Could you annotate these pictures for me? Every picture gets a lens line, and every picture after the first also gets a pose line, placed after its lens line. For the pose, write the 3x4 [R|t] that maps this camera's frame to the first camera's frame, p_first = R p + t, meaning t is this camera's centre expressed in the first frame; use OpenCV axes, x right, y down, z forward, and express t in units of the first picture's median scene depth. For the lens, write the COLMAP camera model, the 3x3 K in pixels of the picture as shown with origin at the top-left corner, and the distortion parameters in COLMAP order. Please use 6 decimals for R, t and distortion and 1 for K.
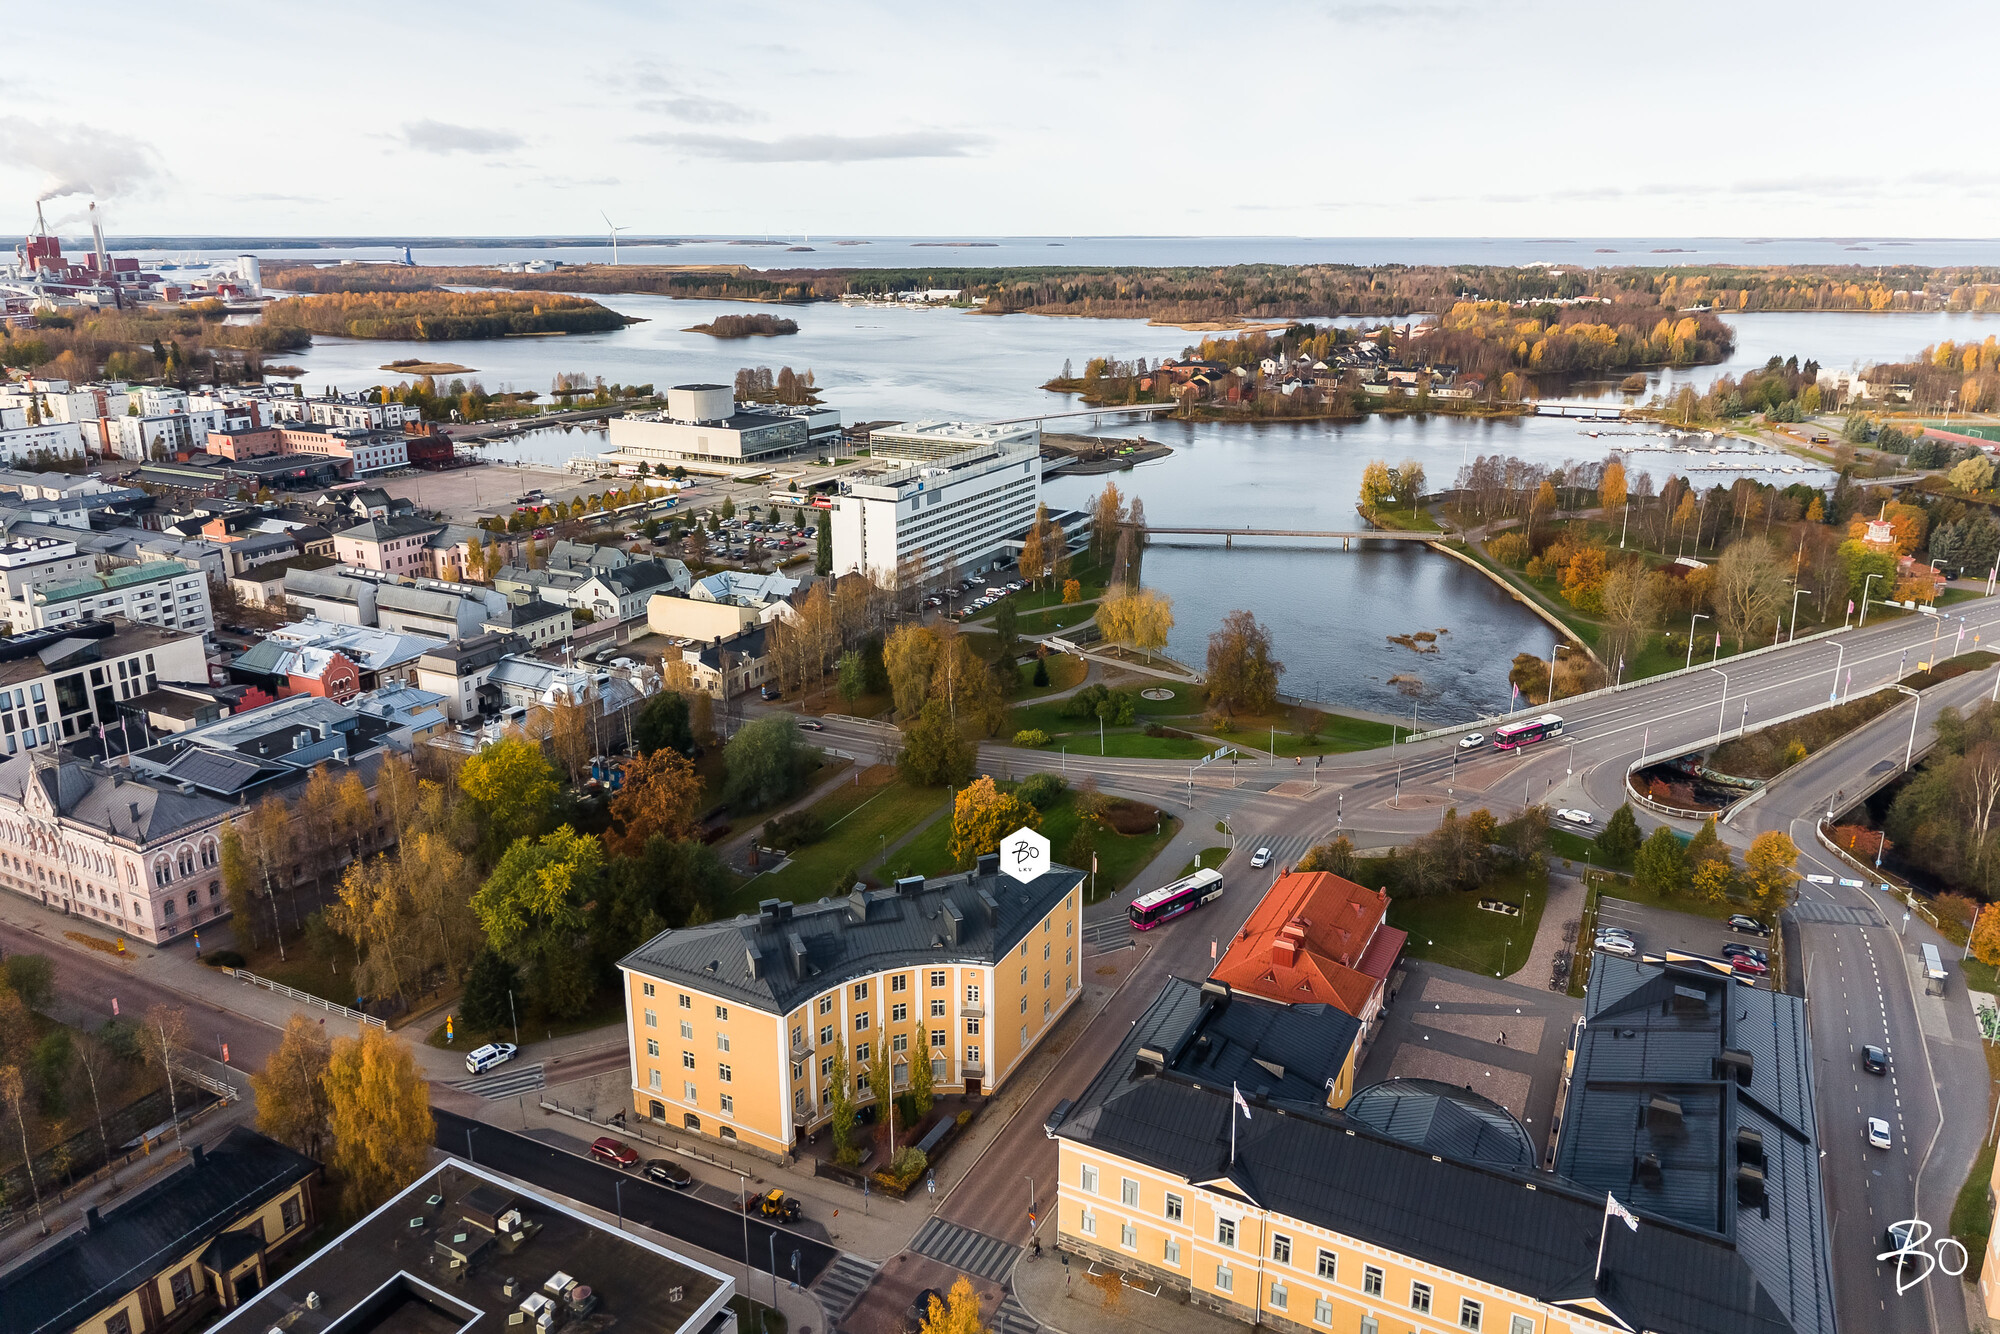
lens RADIAL K [[1333.4, 0, 996.1], [0, 1333.4, 644.8], [0, 0, 1]] dist [0.035716, -0.031317]
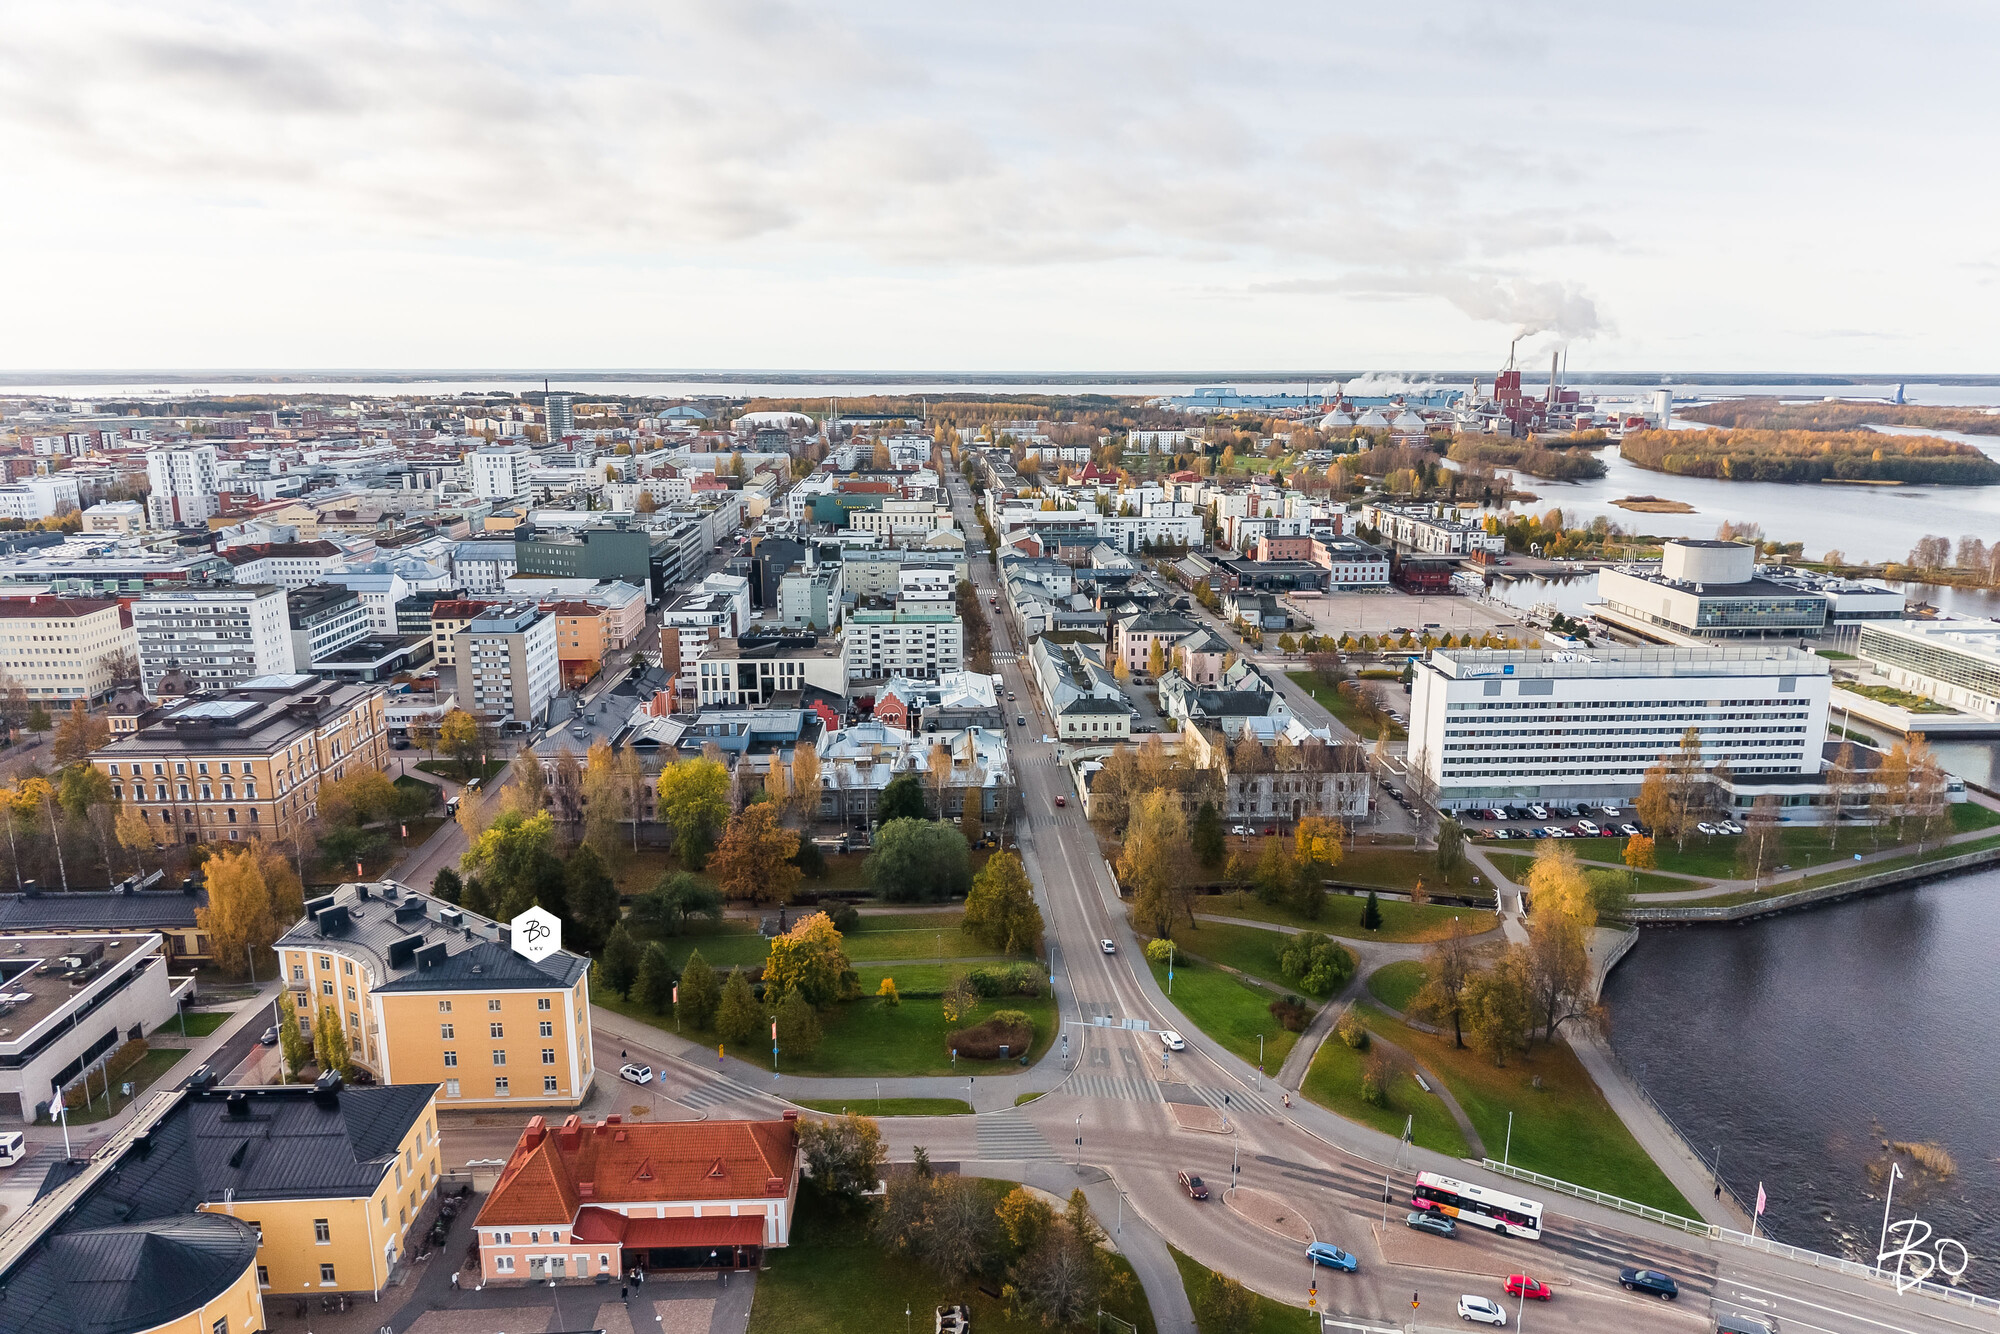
lens RADIAL K [[1333.4, 0, 999.9], [0, 1333.4, 665.7], [0, 0, 1]] dist [0.035716, -0.031317]
pose [[0.503892, 0.185674, -0.843574, 0.470727], [-0.253224, 0.965467, 0.061245, -0.092333], [0.825815, 0.182752, 0.533509, 0.309061]]
